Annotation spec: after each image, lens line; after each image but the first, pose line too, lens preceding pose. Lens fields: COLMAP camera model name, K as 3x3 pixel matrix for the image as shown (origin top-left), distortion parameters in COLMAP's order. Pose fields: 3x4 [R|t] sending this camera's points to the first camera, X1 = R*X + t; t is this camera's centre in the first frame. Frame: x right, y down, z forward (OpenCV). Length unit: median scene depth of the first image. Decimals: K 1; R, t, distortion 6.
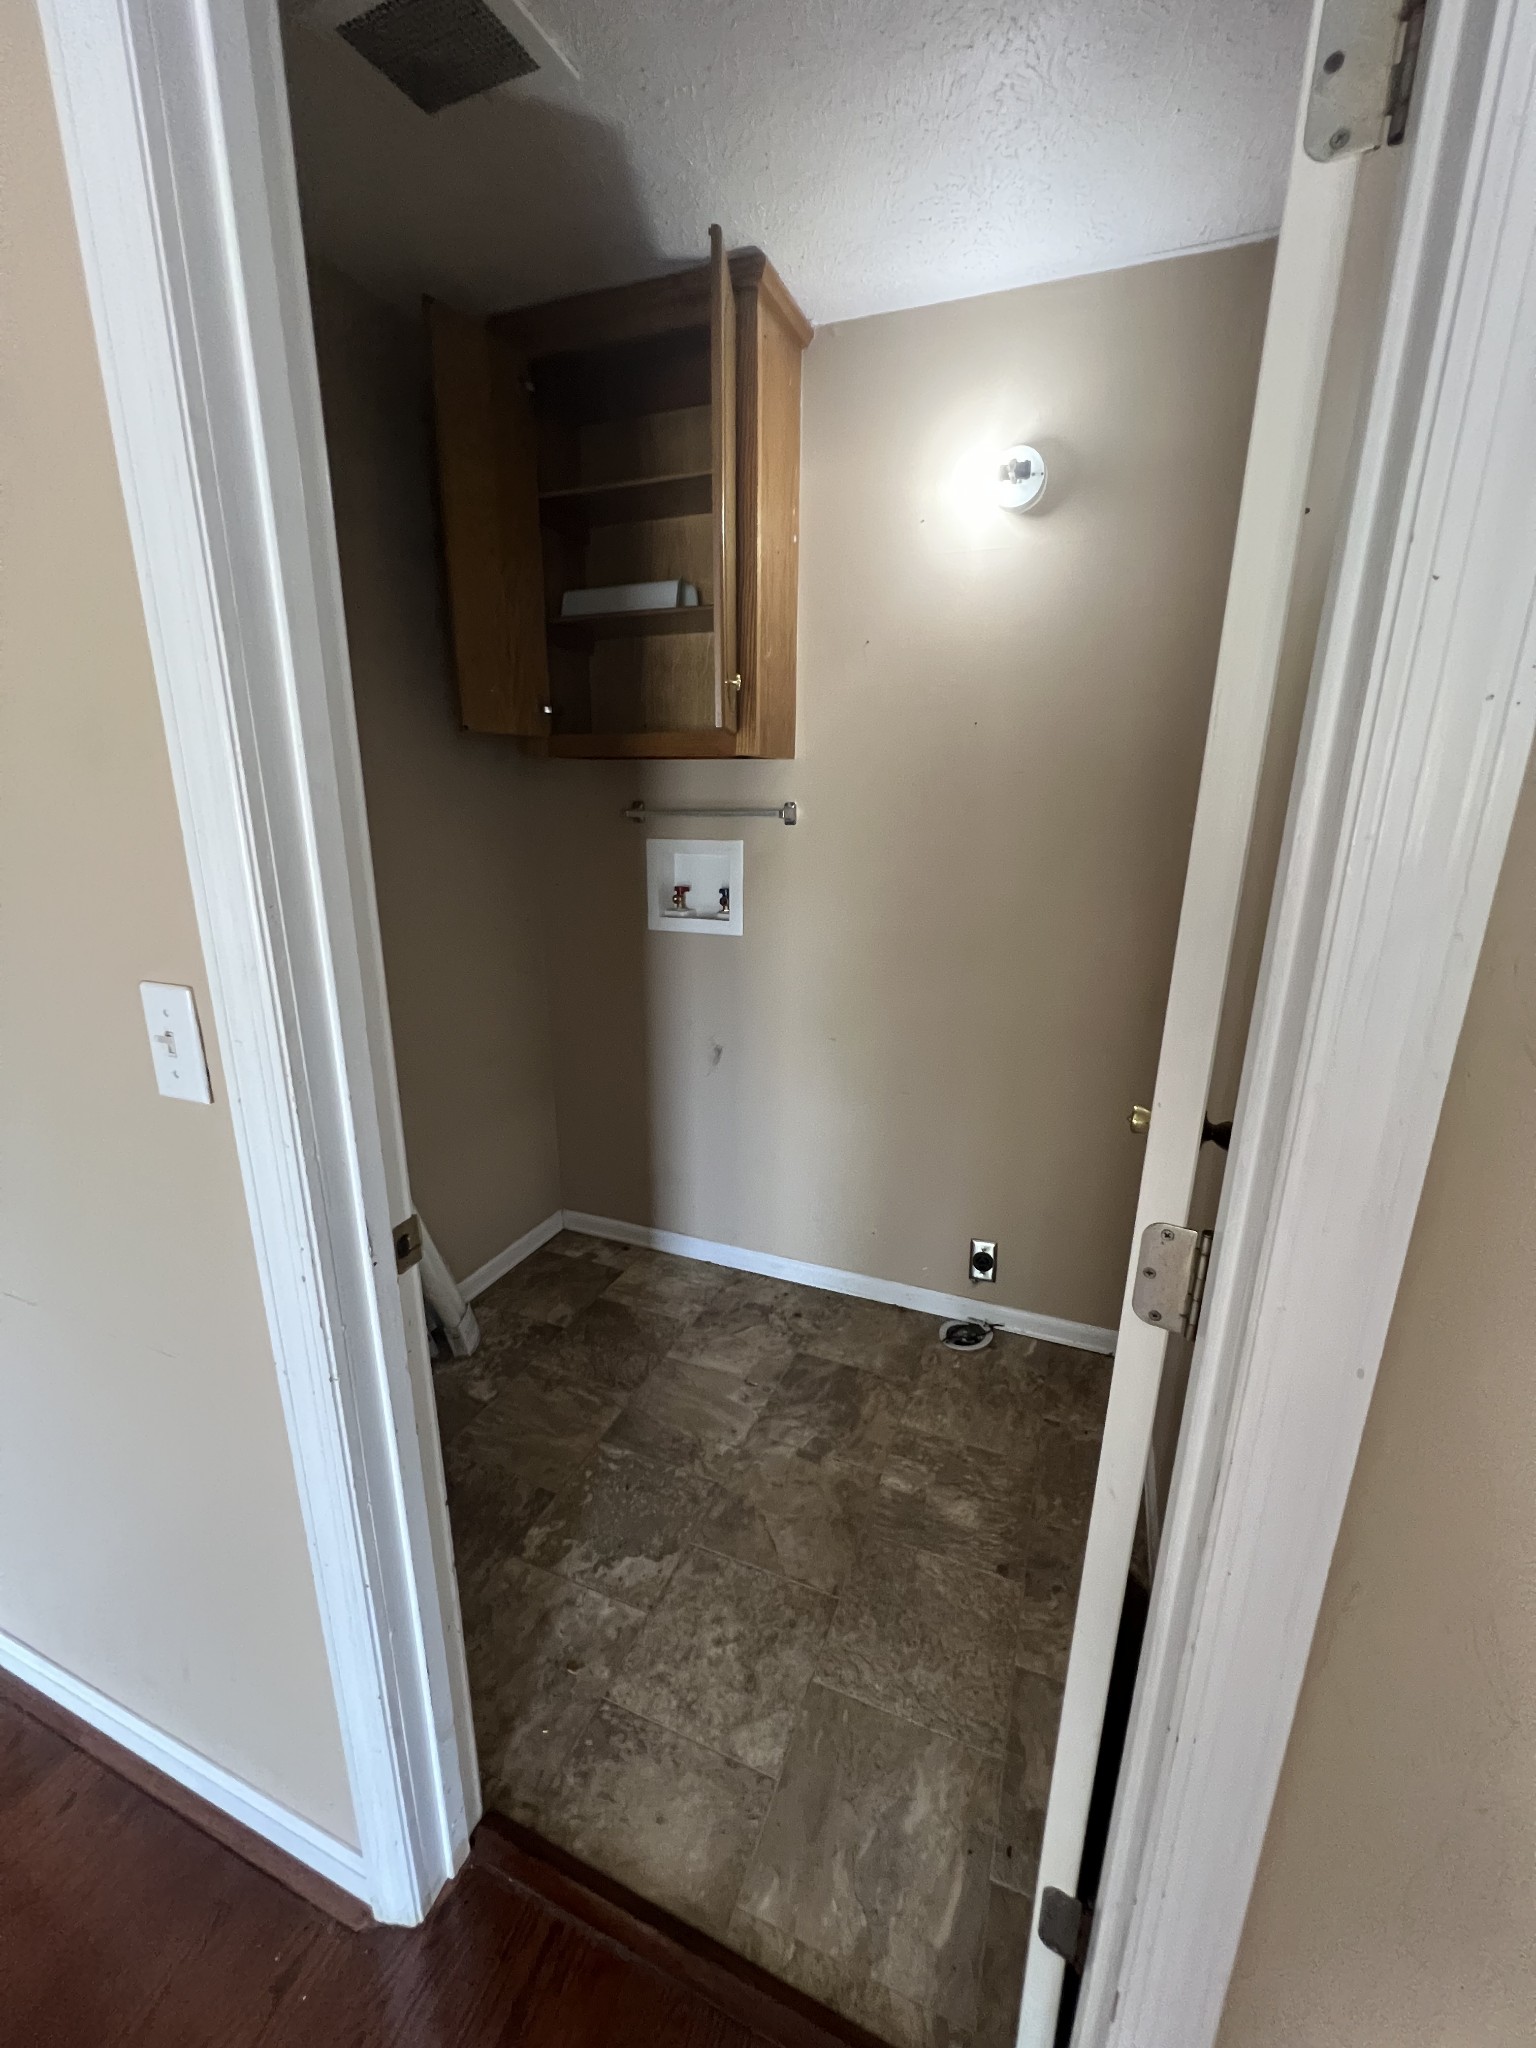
lens RADIAL K [[820.7, 0, 766.5], [0, 820.7, 1018.2], [0, 0, 1]] dist [-0.003140, 0.000211]
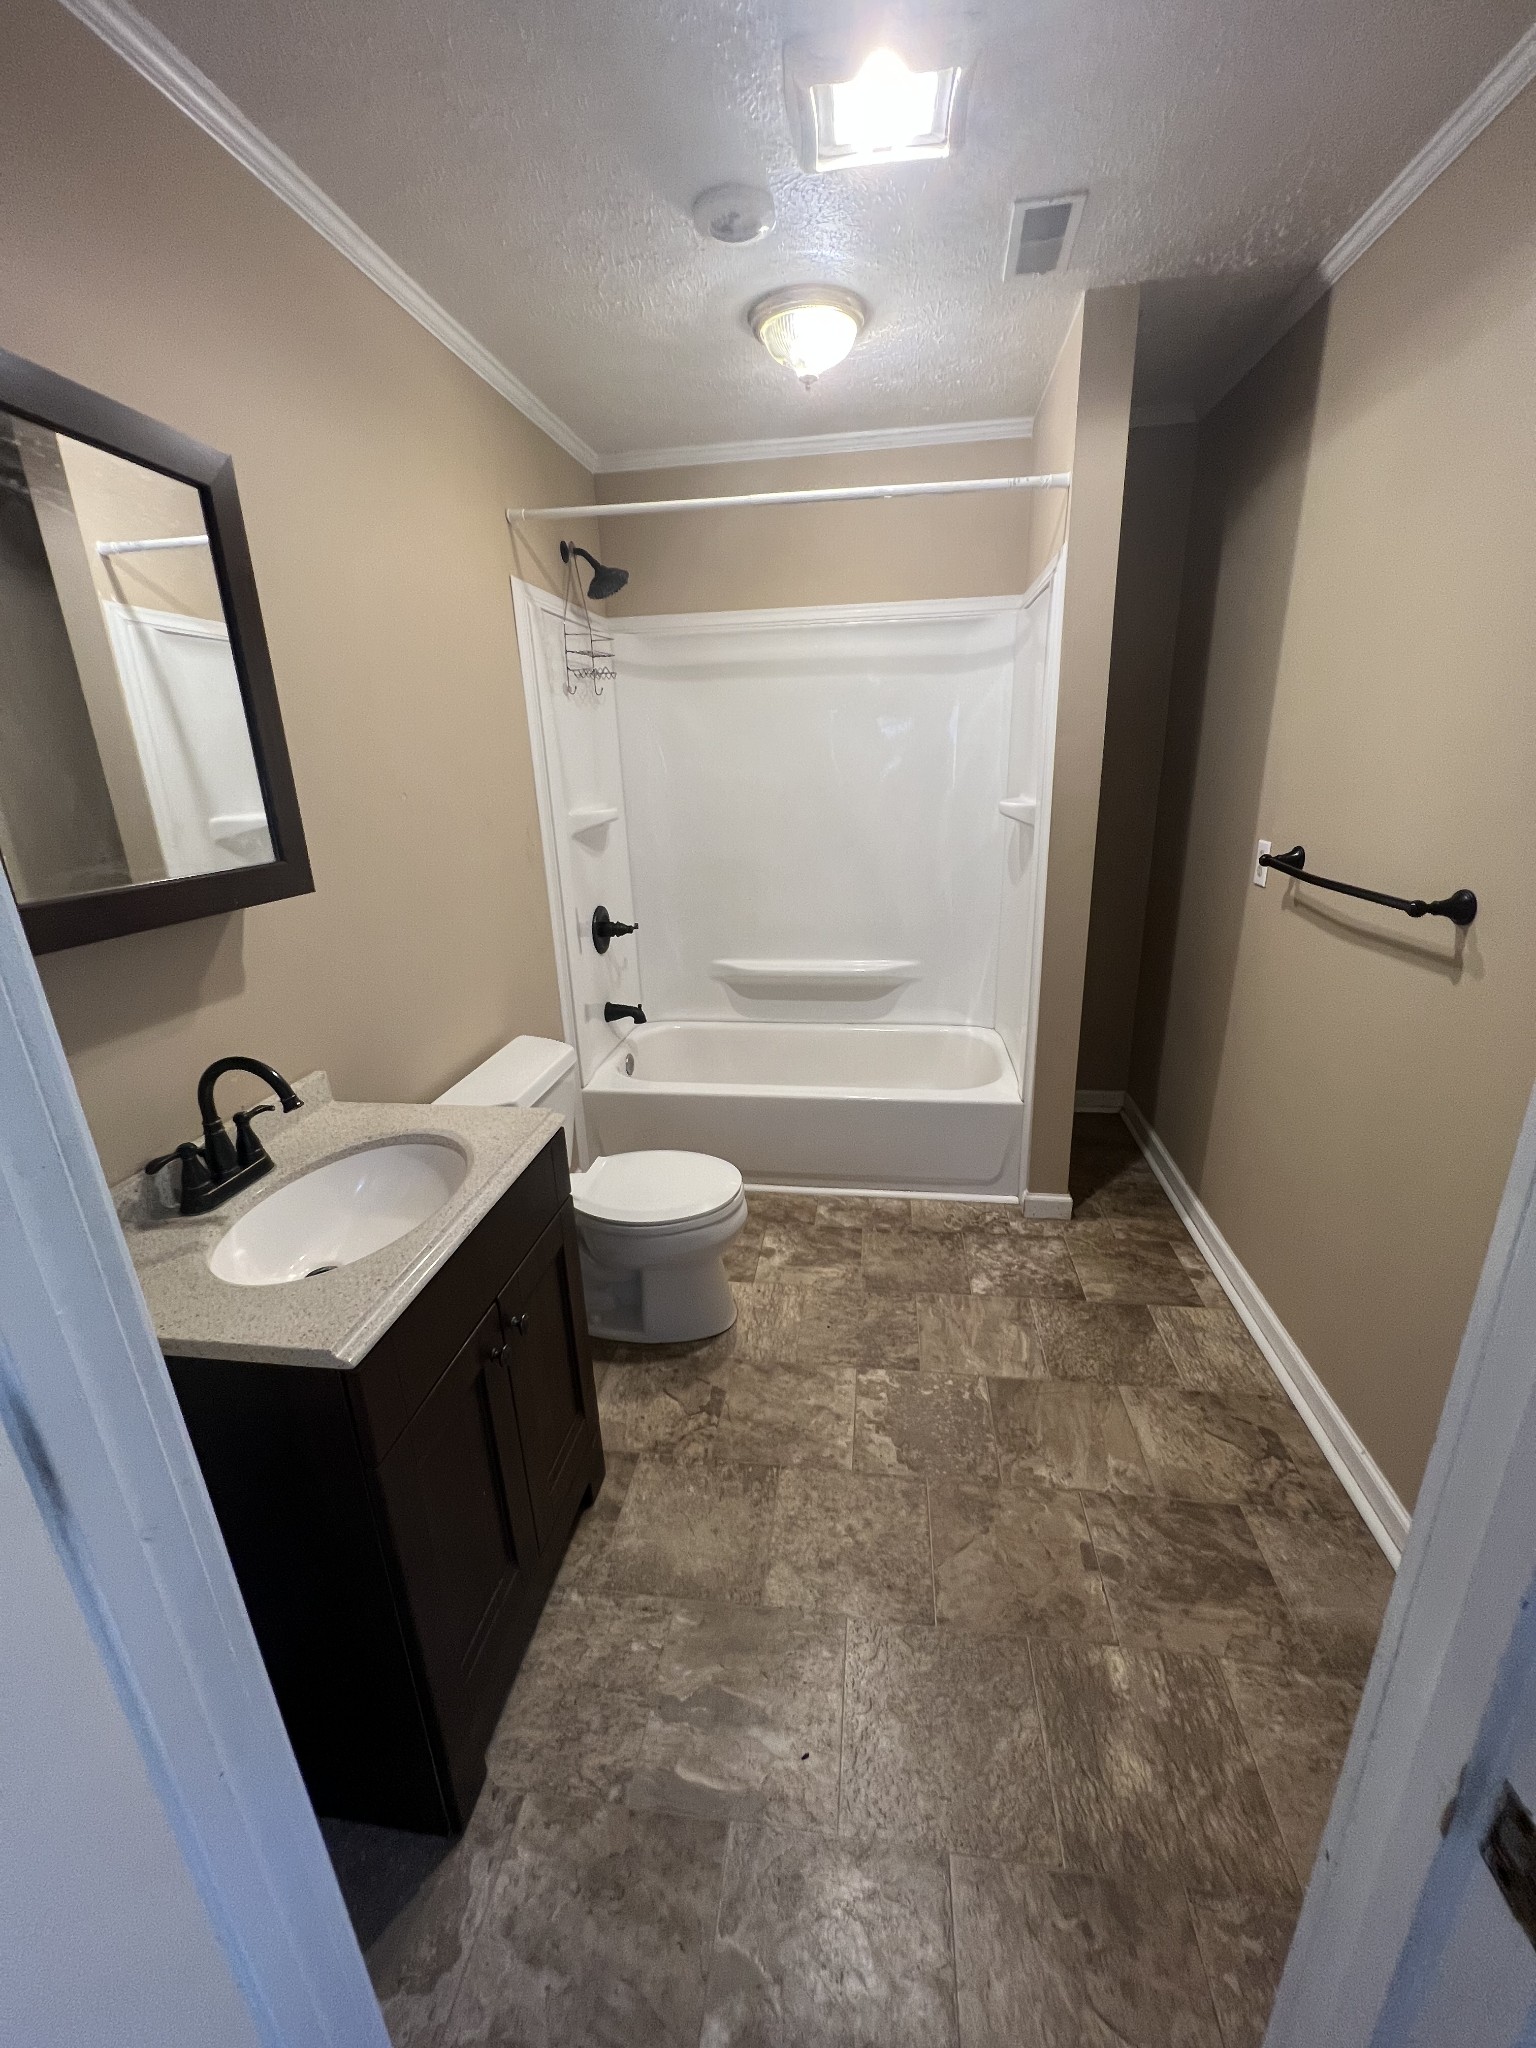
lens RADIAL K [[820.7, 0, 770.6], [0, 820.7, 1024.5], [0, 0, 1]] dist [-0.003140, 0.000211]
pose [[0.246375, 0.296912, -0.922574, 0.617123], [-0.231198, 0.942441, 0.241564, -0.116820], [0.941194, 0.153782, 0.300840, 0.370781]]
